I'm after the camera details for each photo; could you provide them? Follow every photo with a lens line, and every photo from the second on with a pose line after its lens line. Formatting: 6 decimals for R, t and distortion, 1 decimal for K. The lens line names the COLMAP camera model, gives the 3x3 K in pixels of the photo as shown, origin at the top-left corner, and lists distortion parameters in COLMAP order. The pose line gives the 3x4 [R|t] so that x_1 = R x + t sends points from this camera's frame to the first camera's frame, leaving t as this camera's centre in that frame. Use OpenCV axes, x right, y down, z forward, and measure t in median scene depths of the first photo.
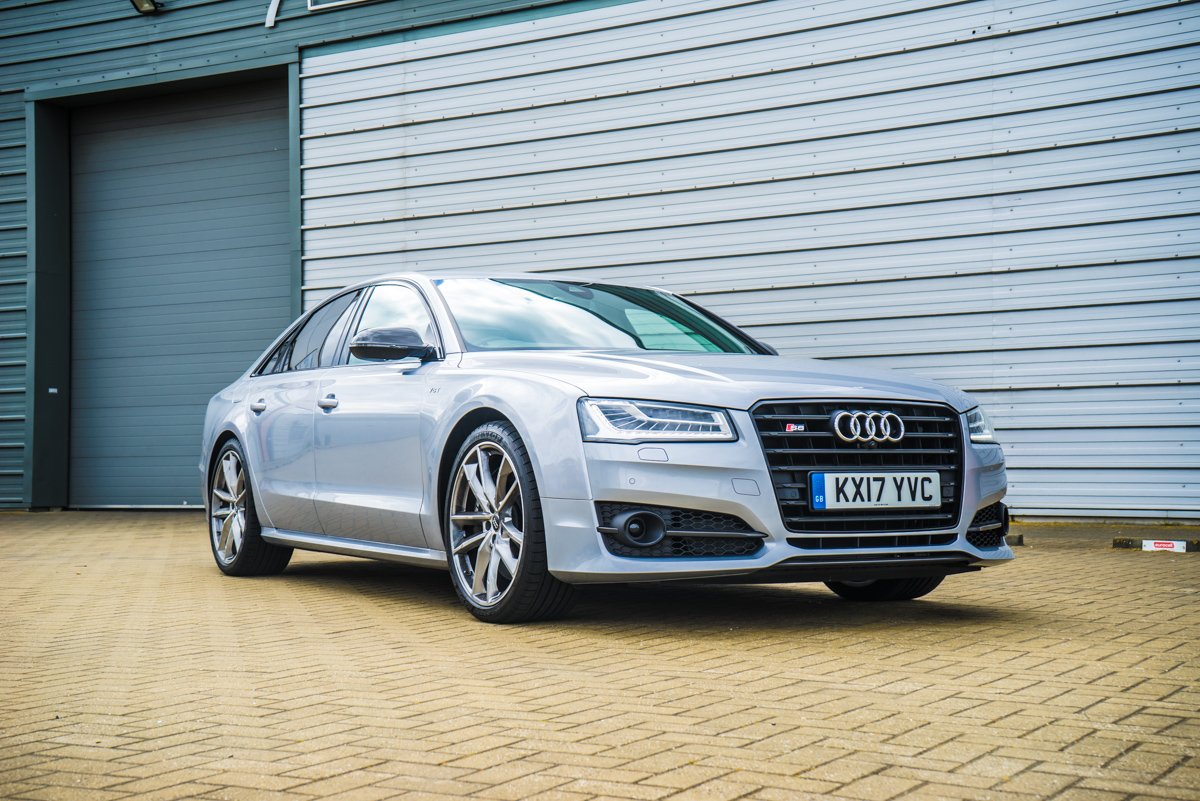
lens RADIAL K [[1581.9, 0, 600.0], [0, 1581.9, 400.5], [0, 0, 1]] dist [0.224875, -0.012433]
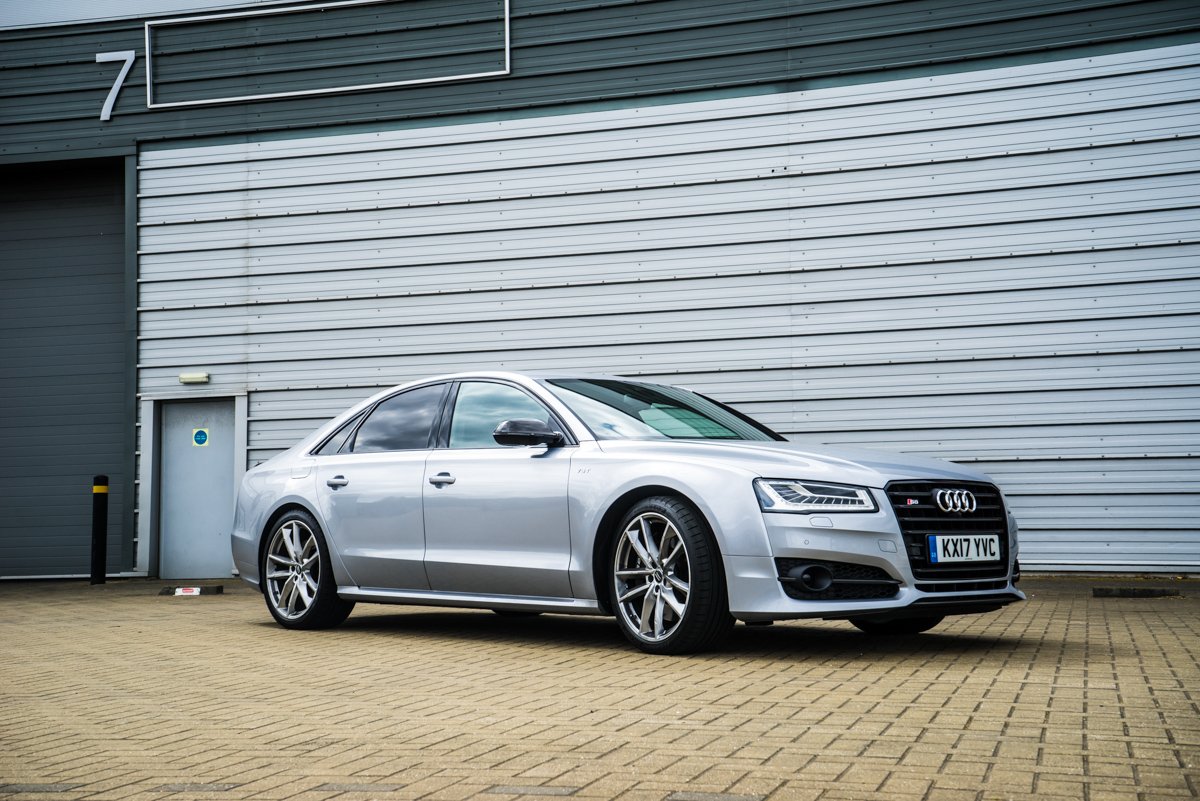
lens RADIAL K [[1510.1, 0, 600.0], [0, 1510.1, 400.5], [0, 0, 1]] dist [0.175953, 0.077010]
pose [[0.973330, 0.013030, 0.229041, -0.411369], [-0.002682, 0.998964, -0.045435, -0.008718], [-0.229395, 0.043609, 0.972356, -0.186229]]
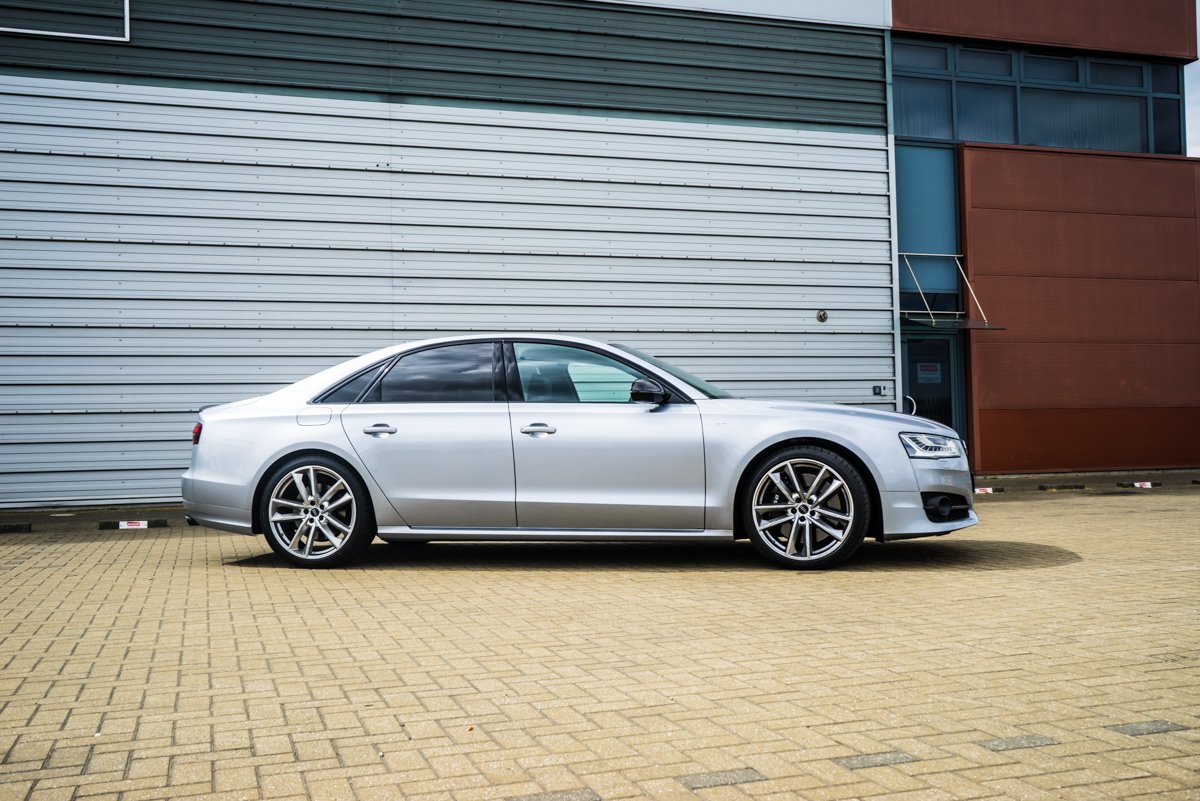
lens RADIAL K [[1177.6, 0, 600.0], [0, 1177.6, 400.5], [0, 0, 1]] dist [0.000052, 0.012456]
pose [[0.661842, 0.016648, 0.749459, -1.154526], [-0.014515, 0.999851, -0.009392, -0.019564], [-0.749503, -0.004662, 0.661984, 0.380464]]
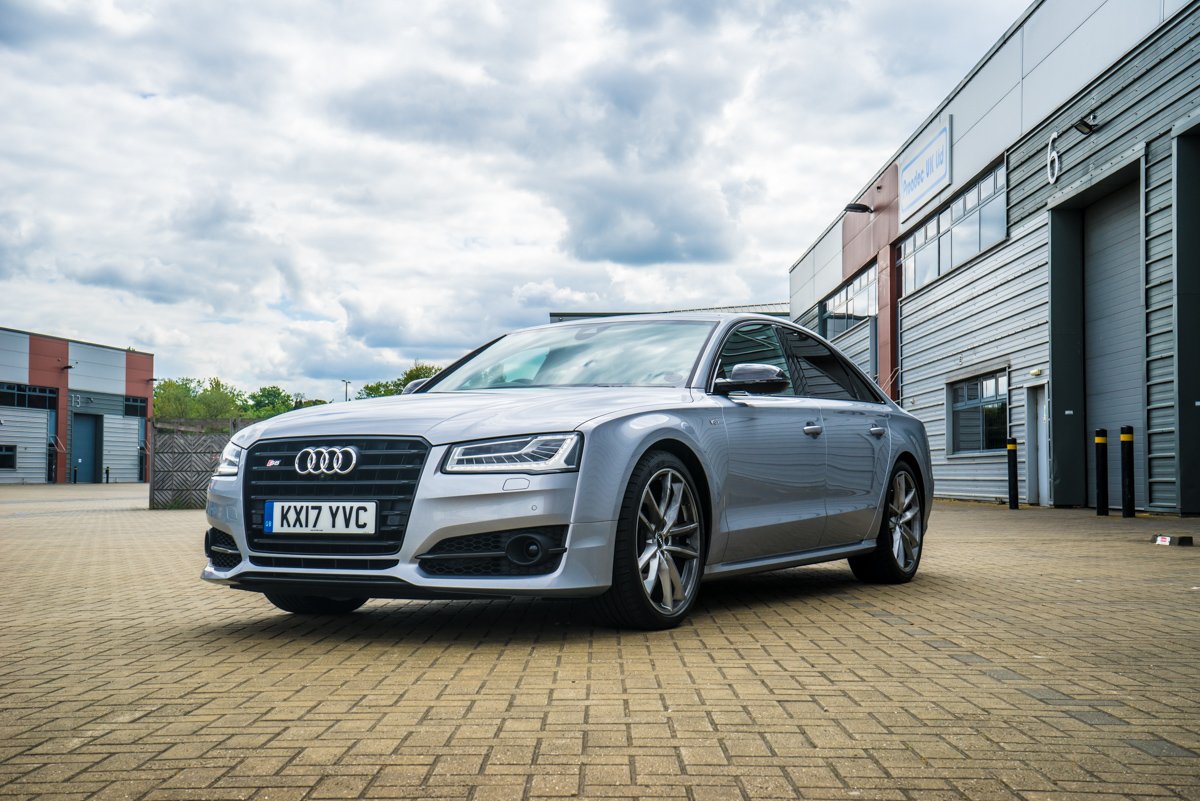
lens RADIAL K [[1503.6, 0, 600.0], [0, 1503.6, 400.5], [0, 0, 1]] dist [0.009440, 0.004324]
pose [[0.511228, -0.041431, -0.858446, 1.152784], [0.038159, 0.998947, -0.025488, 0.008222], [0.858598, -0.019727, 0.512270, 0.609211]]
